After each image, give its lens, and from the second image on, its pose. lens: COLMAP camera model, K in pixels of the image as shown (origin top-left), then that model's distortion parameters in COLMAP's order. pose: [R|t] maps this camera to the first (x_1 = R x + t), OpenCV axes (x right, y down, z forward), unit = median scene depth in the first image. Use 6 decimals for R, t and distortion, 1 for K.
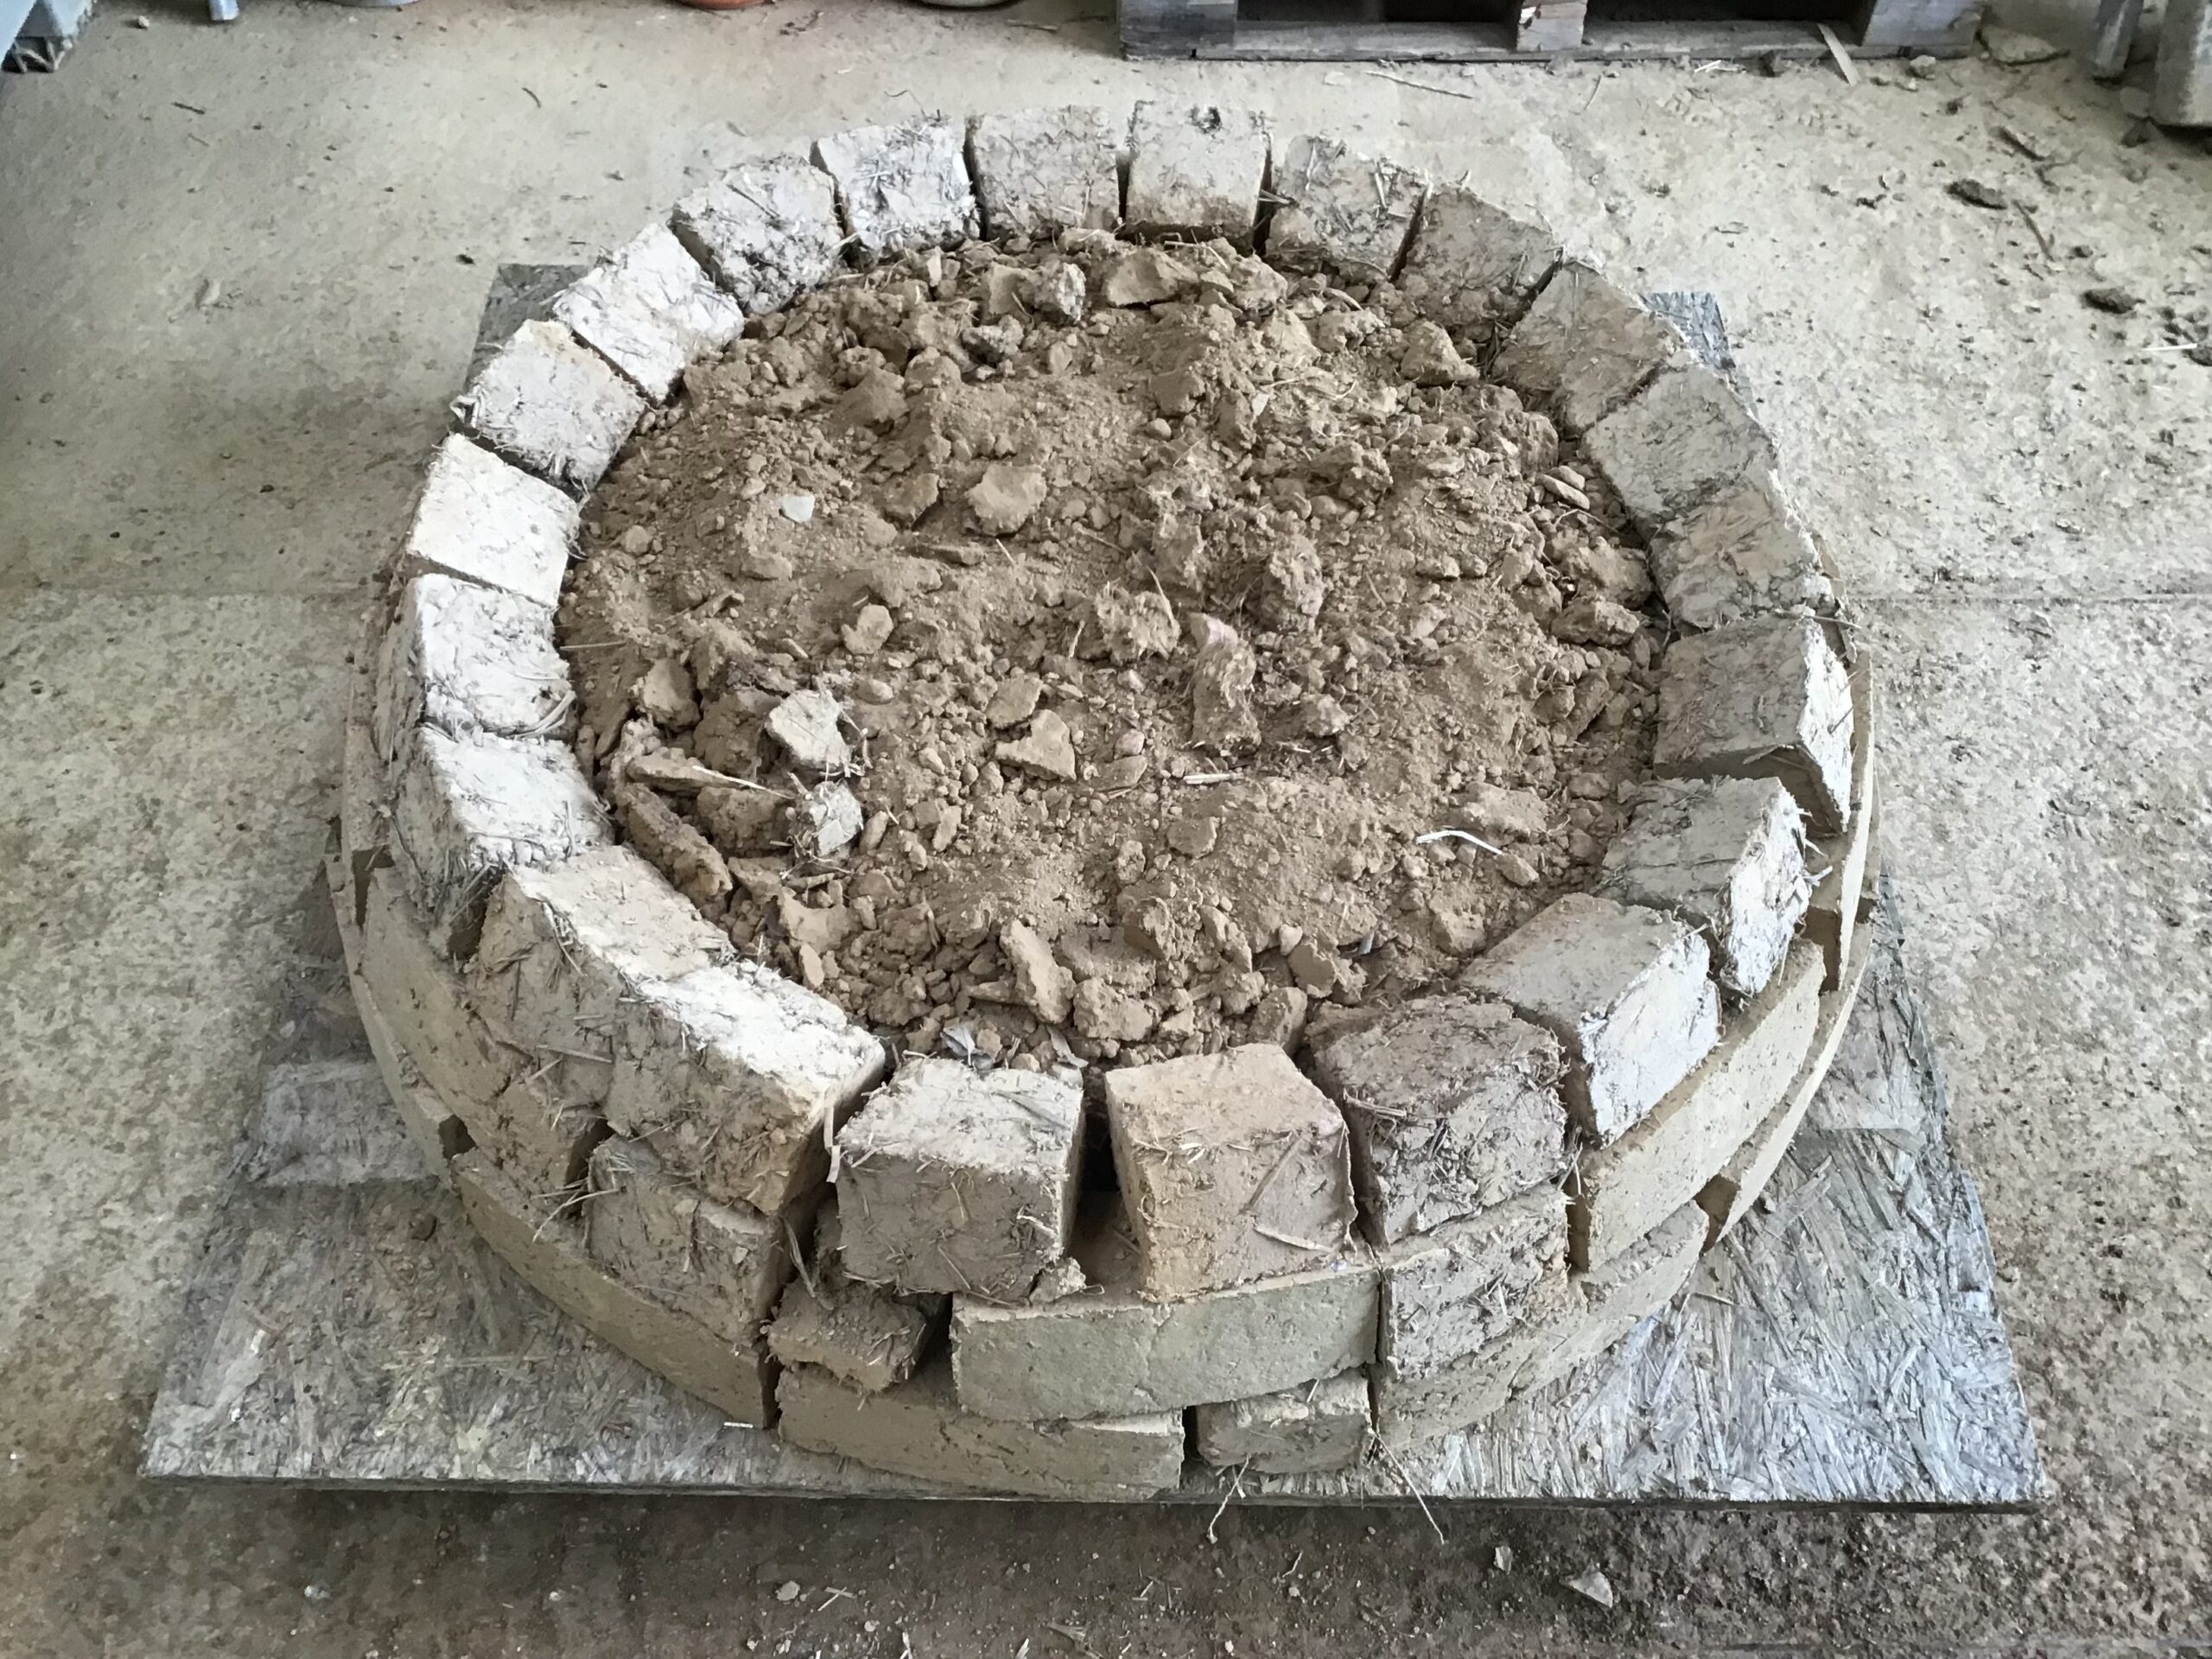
lens RADIAL K [[1947.7, 0, 1170.7], [0, 1947.7, 805.9], [0, 0, 1]] dist [0.036777, -0.049152]
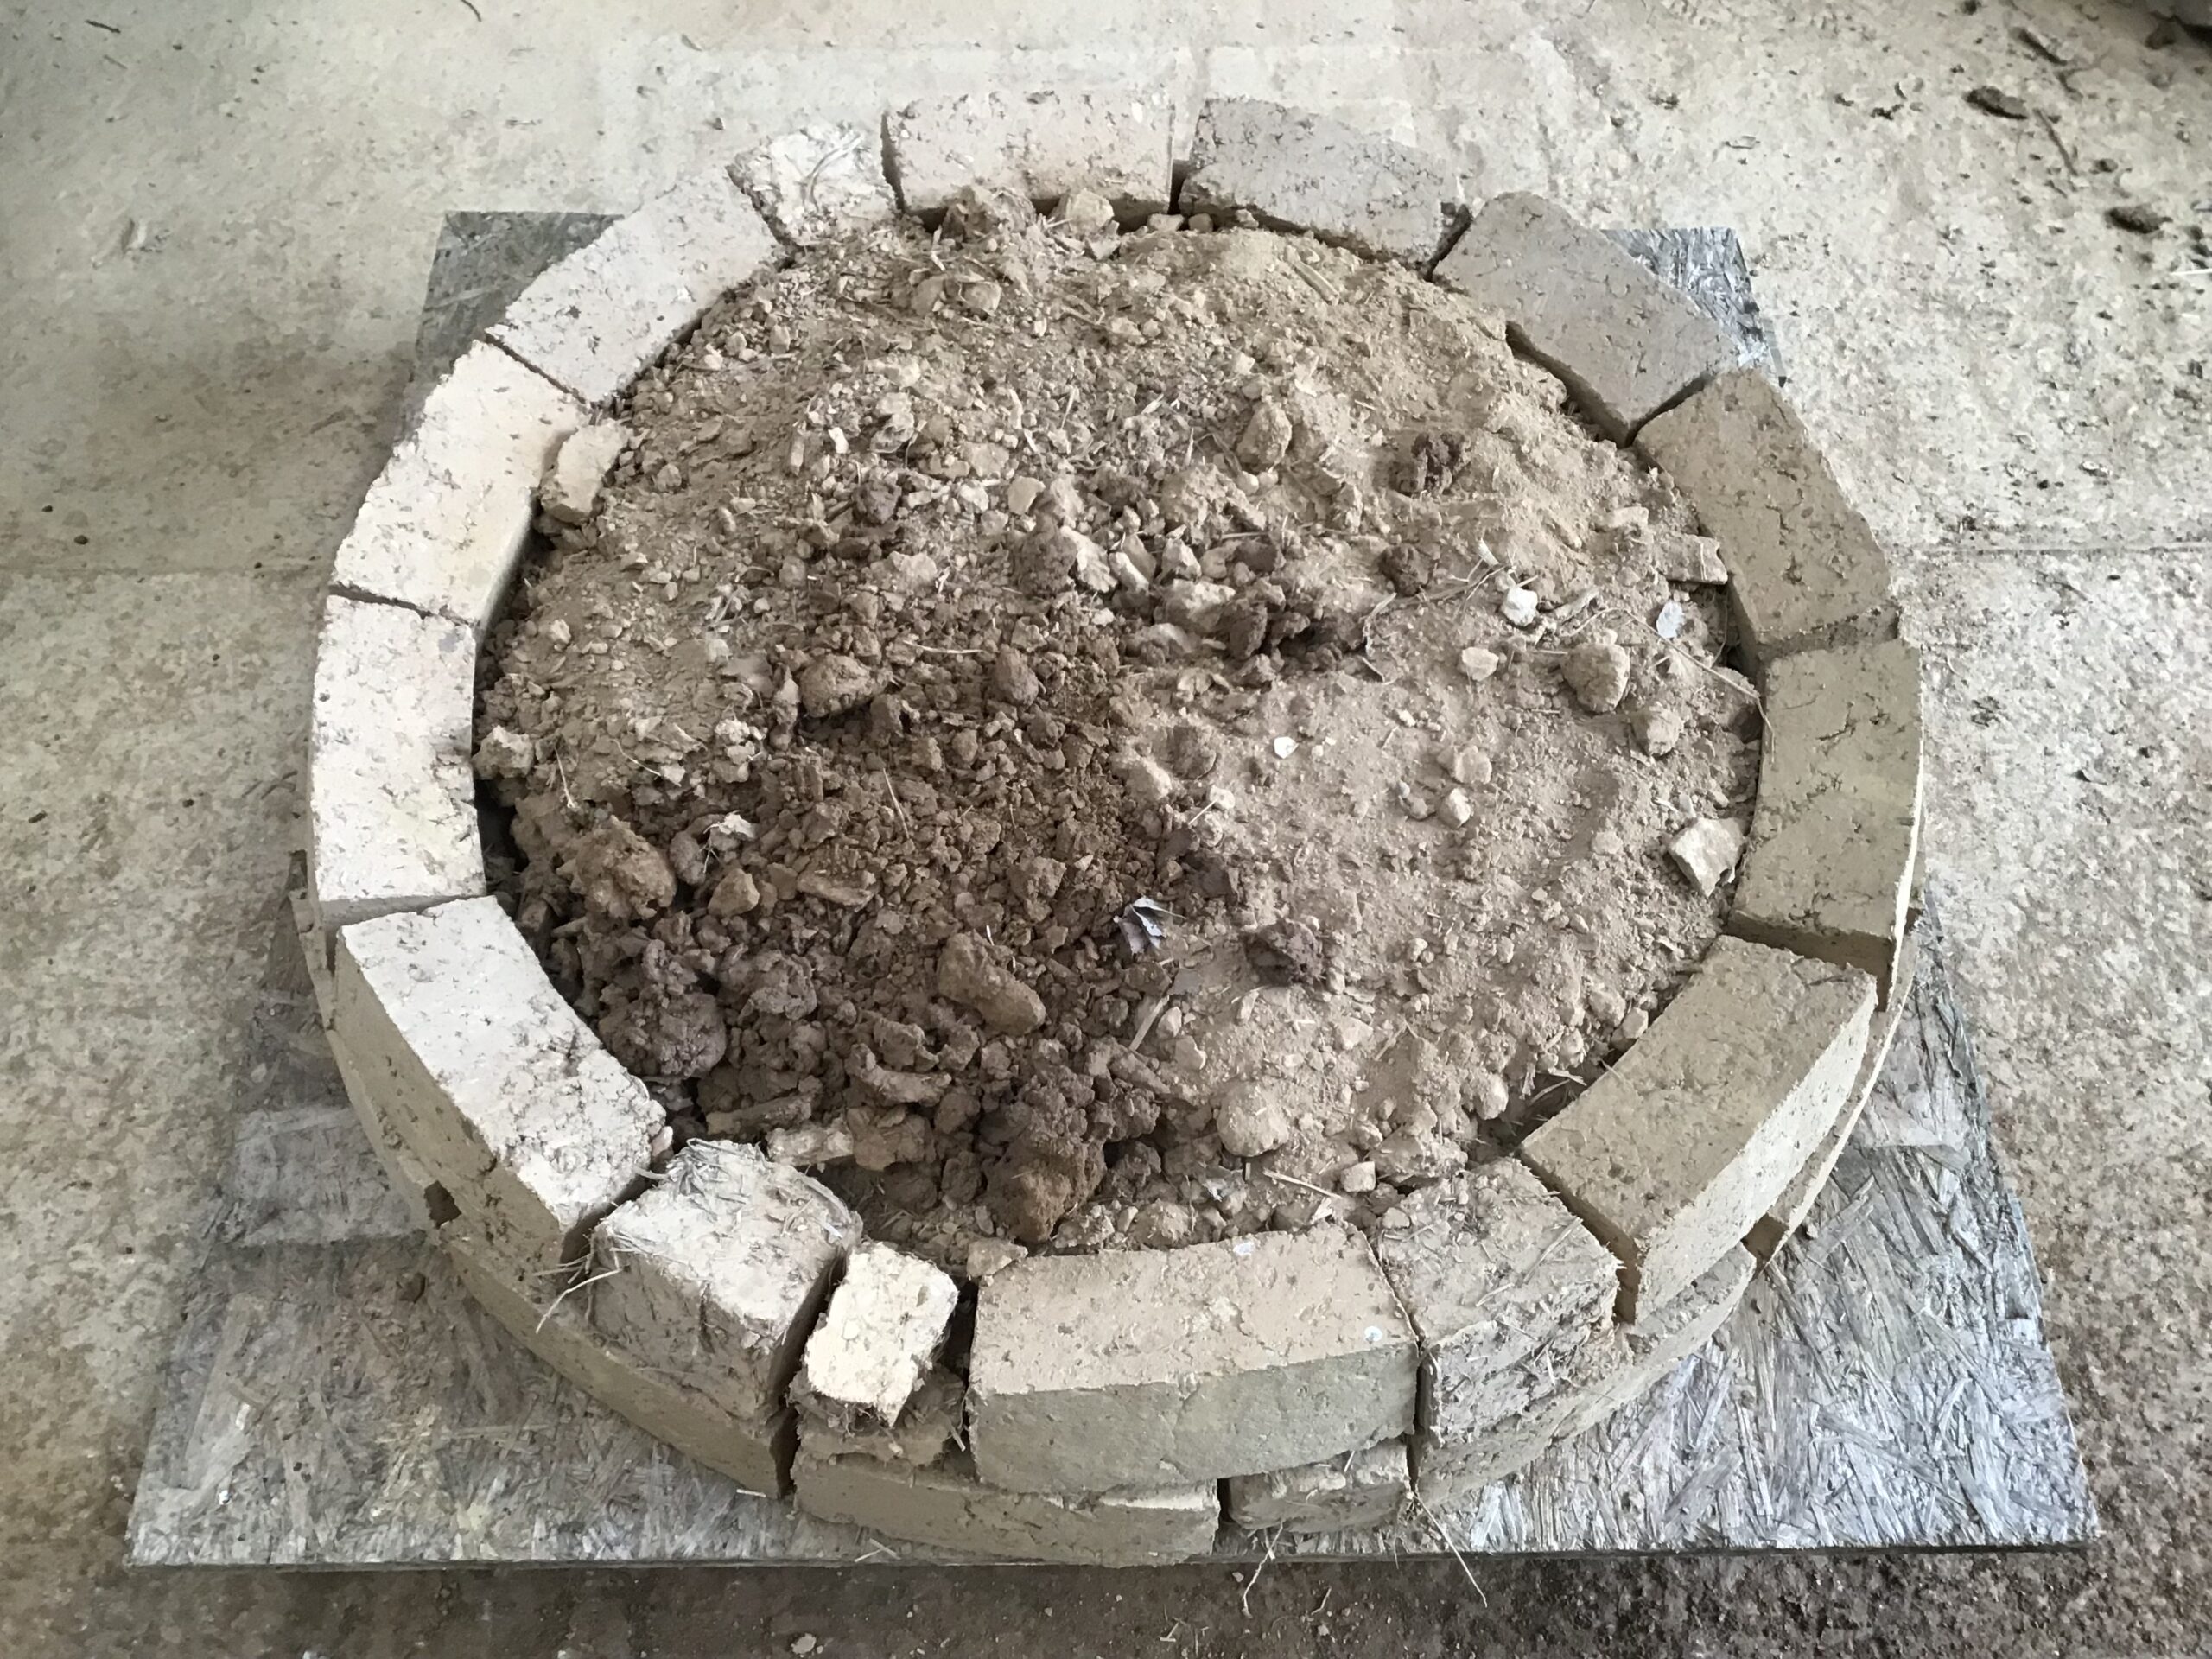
lens RADIAL K [[1947.7, 0, 1163.8], [0, 1947.7, 808.1], [0, 0, 1]] dist [0.036777, -0.049152]
pose [[0.999777, -0.012411, 0.017080, -0.028801], [0.011171, 0.997424, 0.070857, -0.079593], [-0.017916, -0.070650, 0.997340, 0.058475]]
